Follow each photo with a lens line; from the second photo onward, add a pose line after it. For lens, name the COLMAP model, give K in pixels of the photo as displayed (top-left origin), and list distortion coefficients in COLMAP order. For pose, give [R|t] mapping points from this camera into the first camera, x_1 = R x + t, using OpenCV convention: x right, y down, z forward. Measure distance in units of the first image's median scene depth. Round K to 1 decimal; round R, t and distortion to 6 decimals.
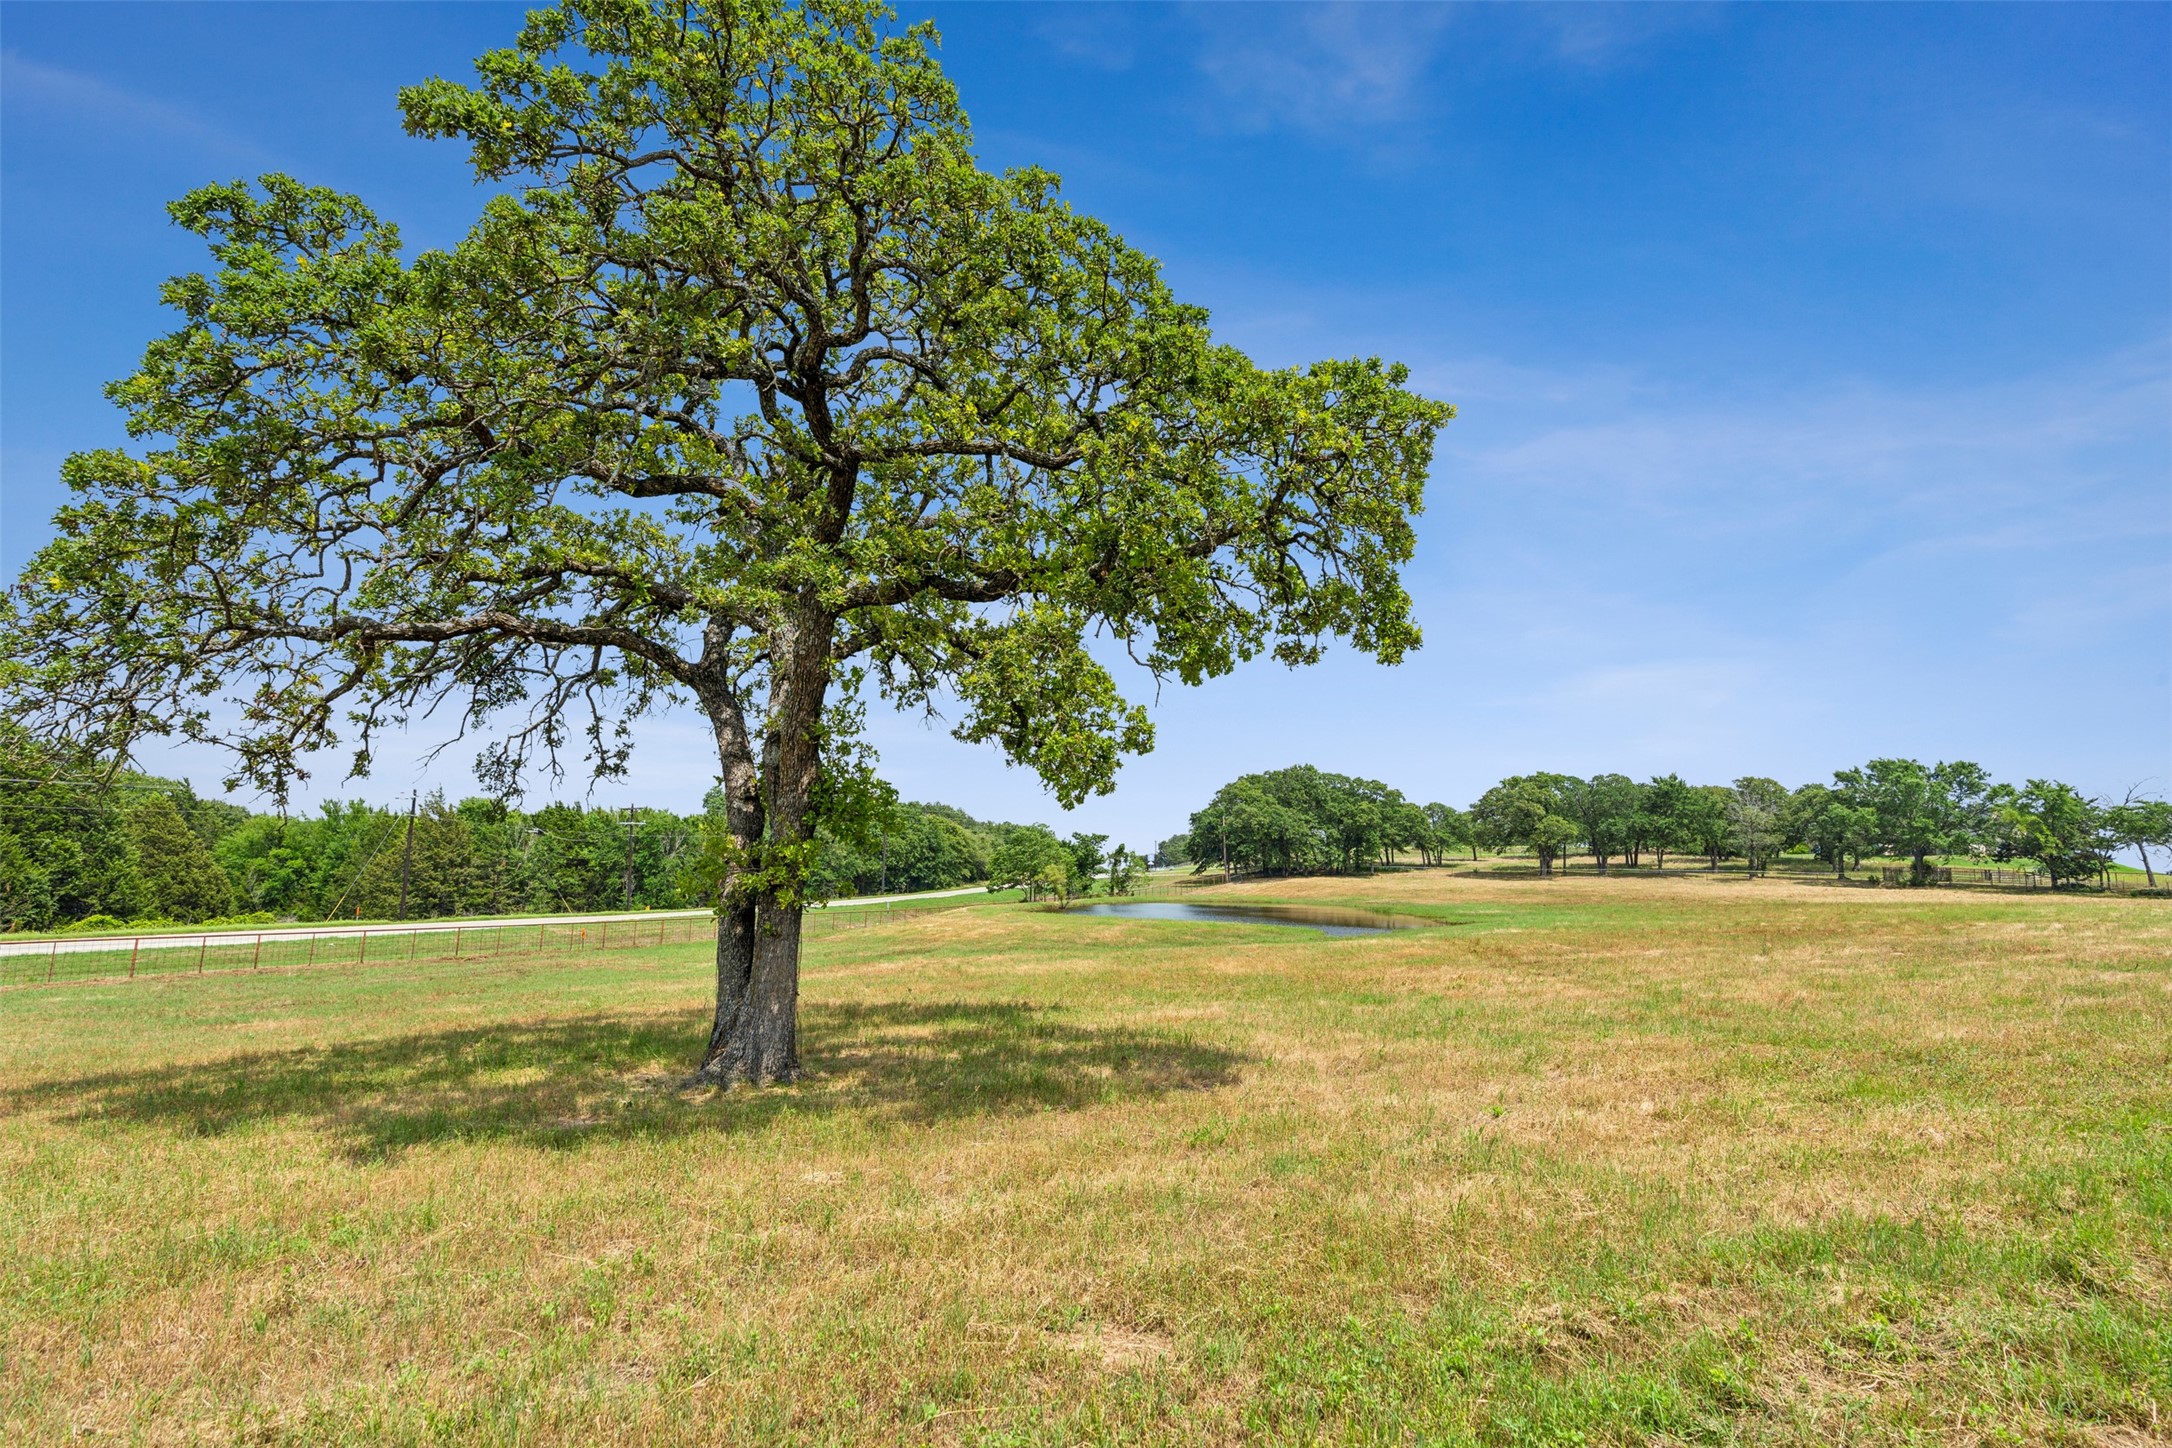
lens RADIAL K [[983.9, 0, 1093.6], [0, 983.9, 733.9], [0, 0, 1]] dist [0.000860, 0.000826]
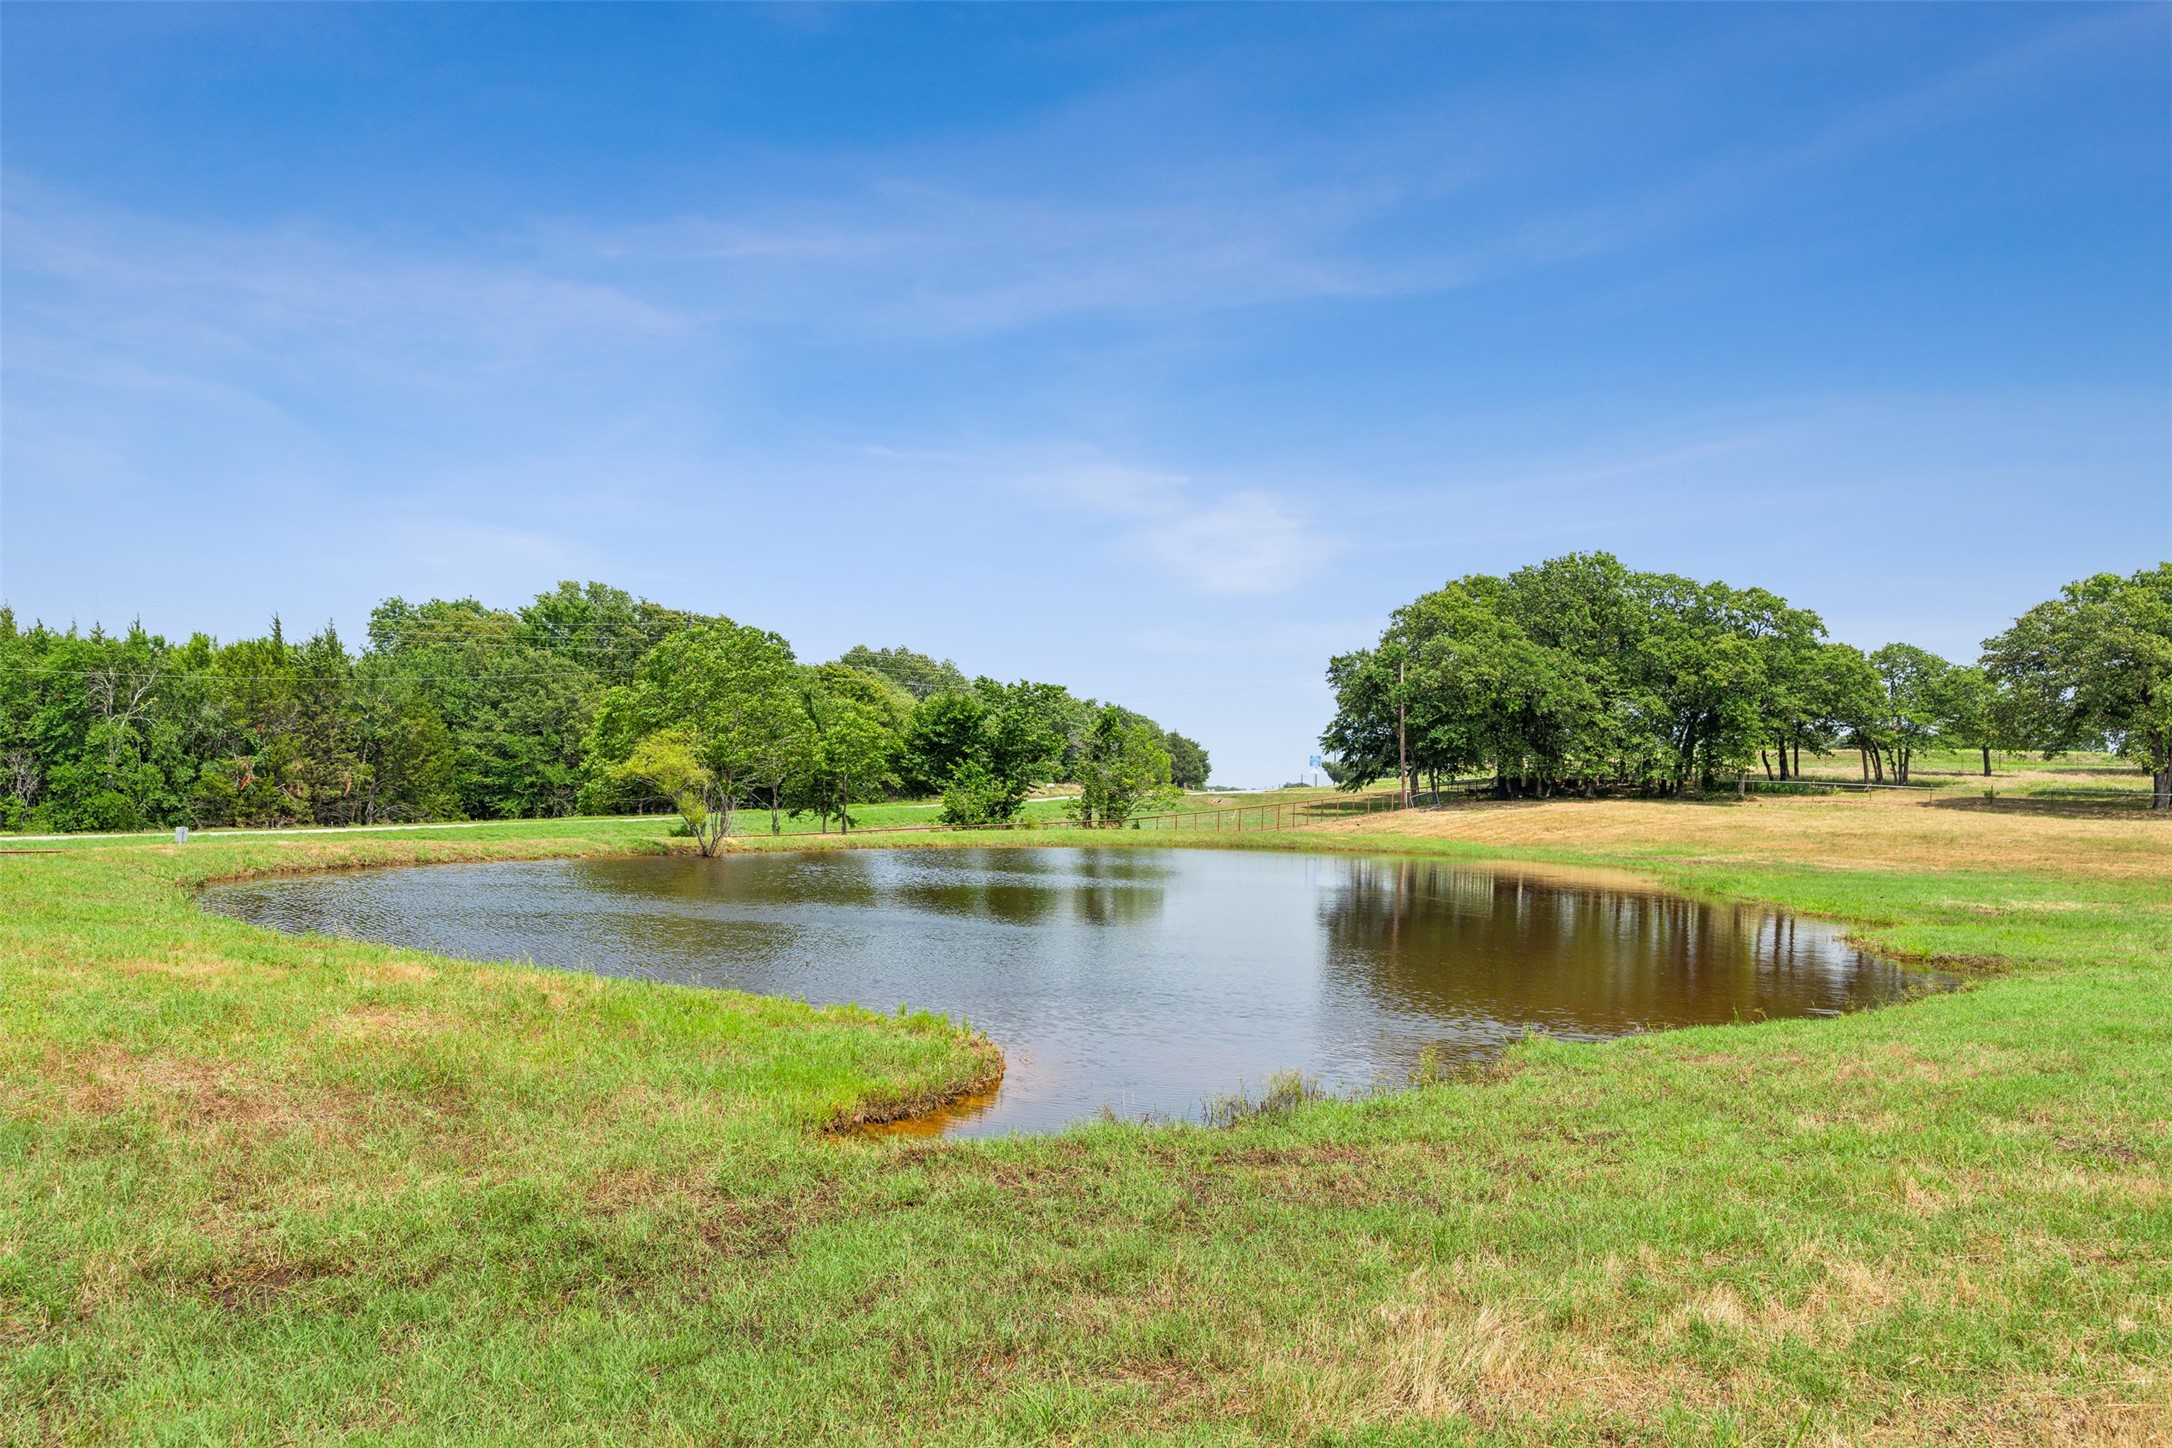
lens RADIAL K [[1595.3, 0, 1091.2], [0, 1595.3, 719.6], [0, 0, 1]] dist [0.012747, 0.003187]
pose [[0.990286, 0.016835, -0.138023, 0.089244], [-0.003751, 0.995517, 0.094512, 0.038977], [0.138995, -0.093076, 0.985909, 0.241184]]
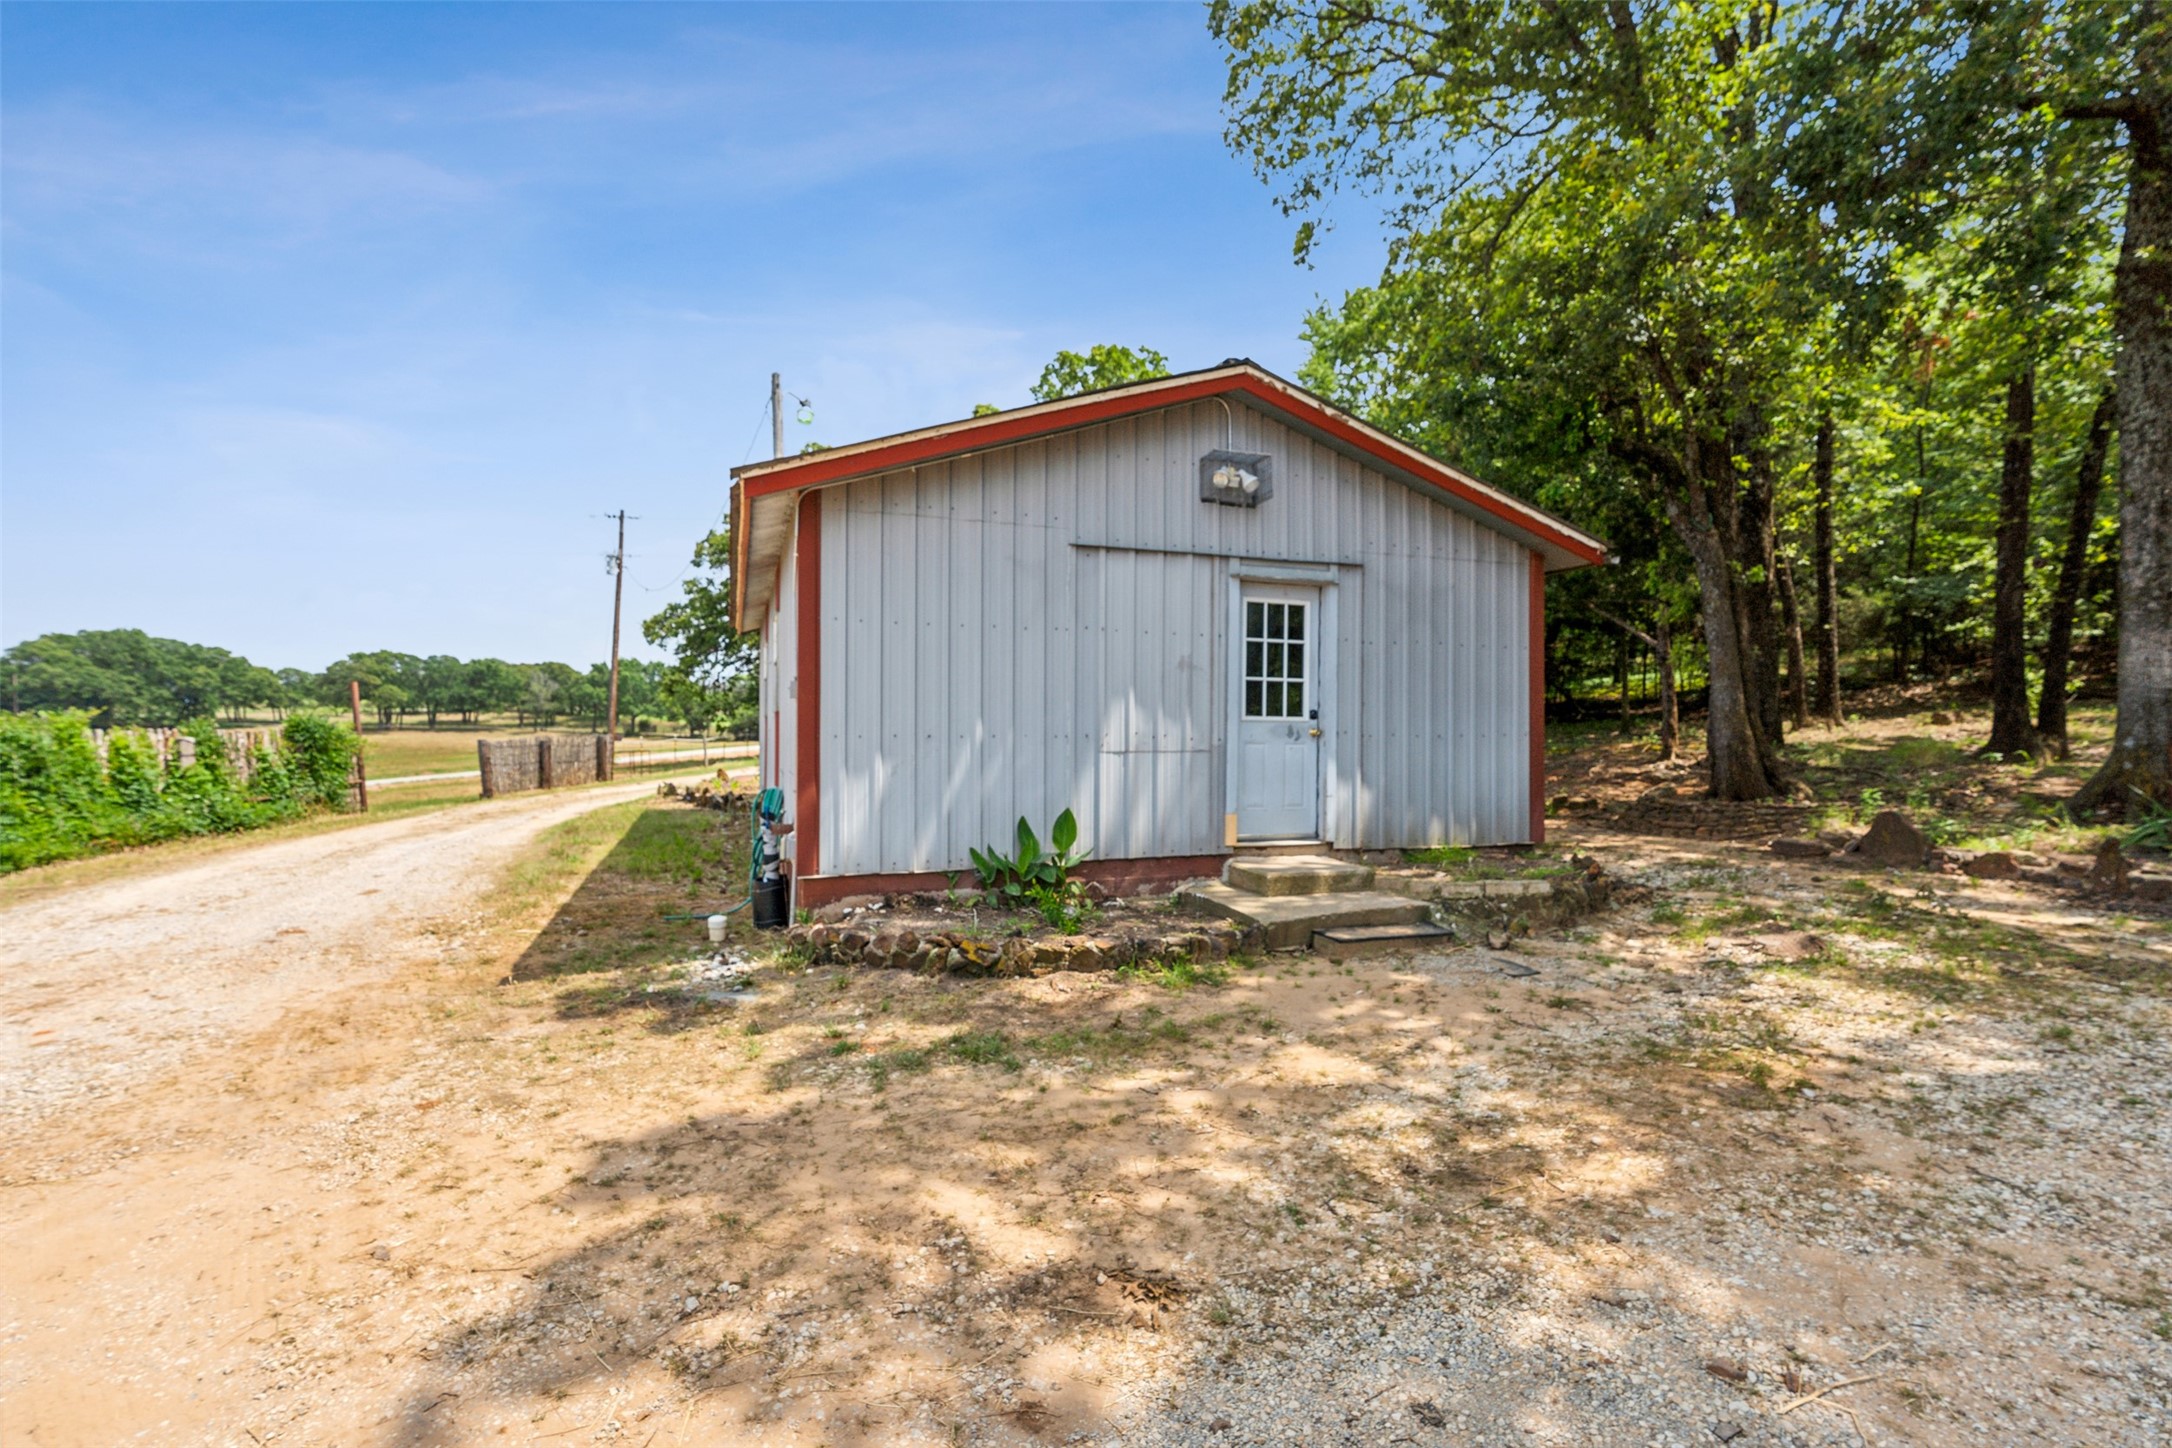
lens RADIAL K [[983.9, 0, 1100.7], [0, 983.9, 717.6], [0, 0, 1]] dist [0.000860, 0.000826]
pose [[0.577646, -0.000782, 0.816287, -0.048837], [-0.112921, 0.990309, 0.080857, -0.078224], [-0.808439, -0.138882, 0.571960, -0.468790]]
